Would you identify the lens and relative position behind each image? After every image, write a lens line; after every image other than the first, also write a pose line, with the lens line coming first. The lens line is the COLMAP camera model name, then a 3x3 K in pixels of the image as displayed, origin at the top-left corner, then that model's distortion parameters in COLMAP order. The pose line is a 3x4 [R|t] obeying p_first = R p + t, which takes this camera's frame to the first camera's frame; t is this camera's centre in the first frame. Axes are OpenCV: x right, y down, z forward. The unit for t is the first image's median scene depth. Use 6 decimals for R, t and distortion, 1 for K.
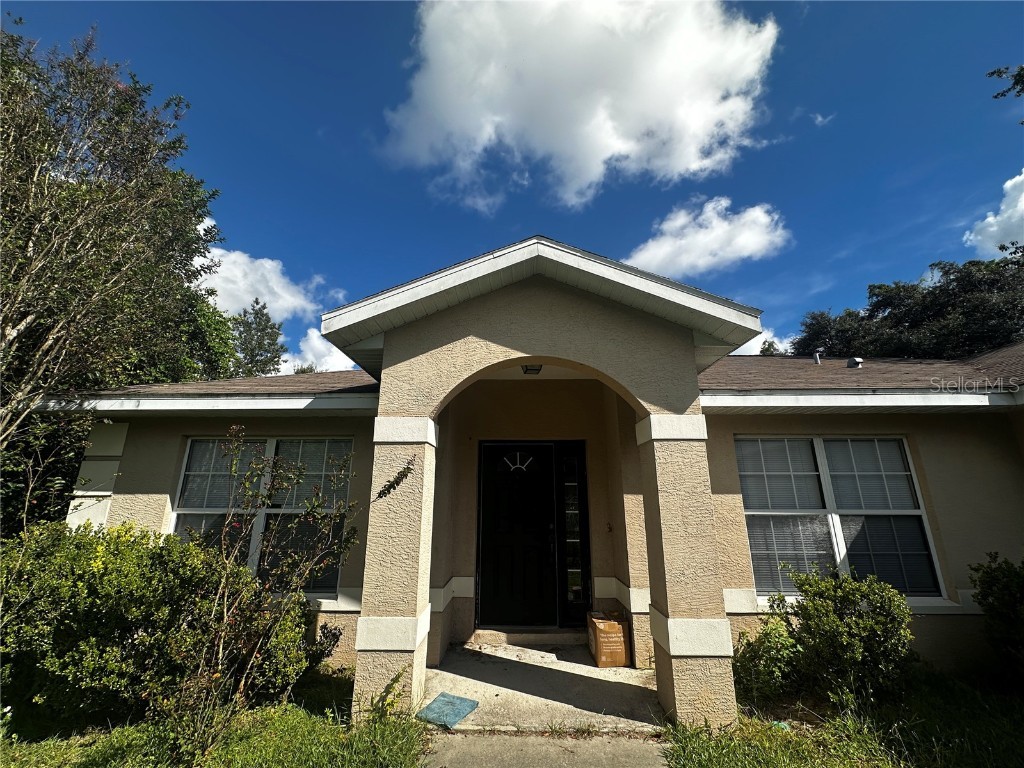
lens RADIAL K [[416.0, 0, 512.0], [0, 416.0, 384.0], [0, 0, 1]] dist [-0.000089, 0.000014]
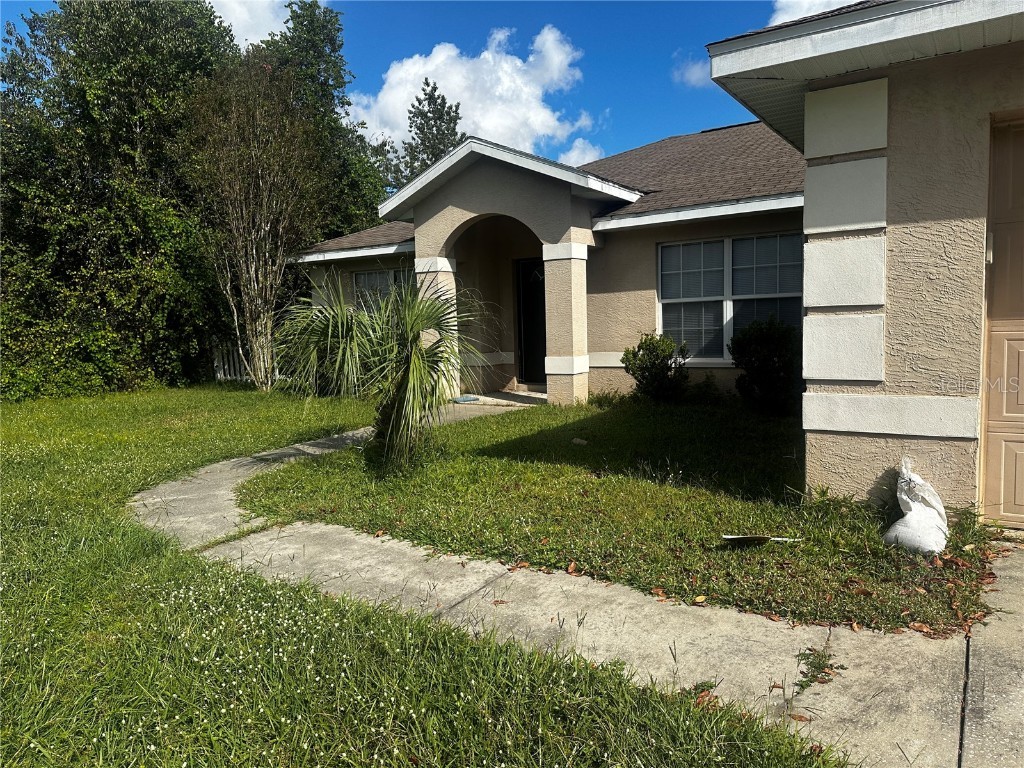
lens RADIAL K [[717.1, 0, 512.0], [0, 717.1, 384.0], [0, 0, 1]] dist [0.001658, 0.000538]
pose [[0.842767, 0.013558, -0.538108, 1.285548], [0.185762, 0.930941, 0.314391, -0.240035], [0.505209, -0.364919, 0.782047, -1.052719]]
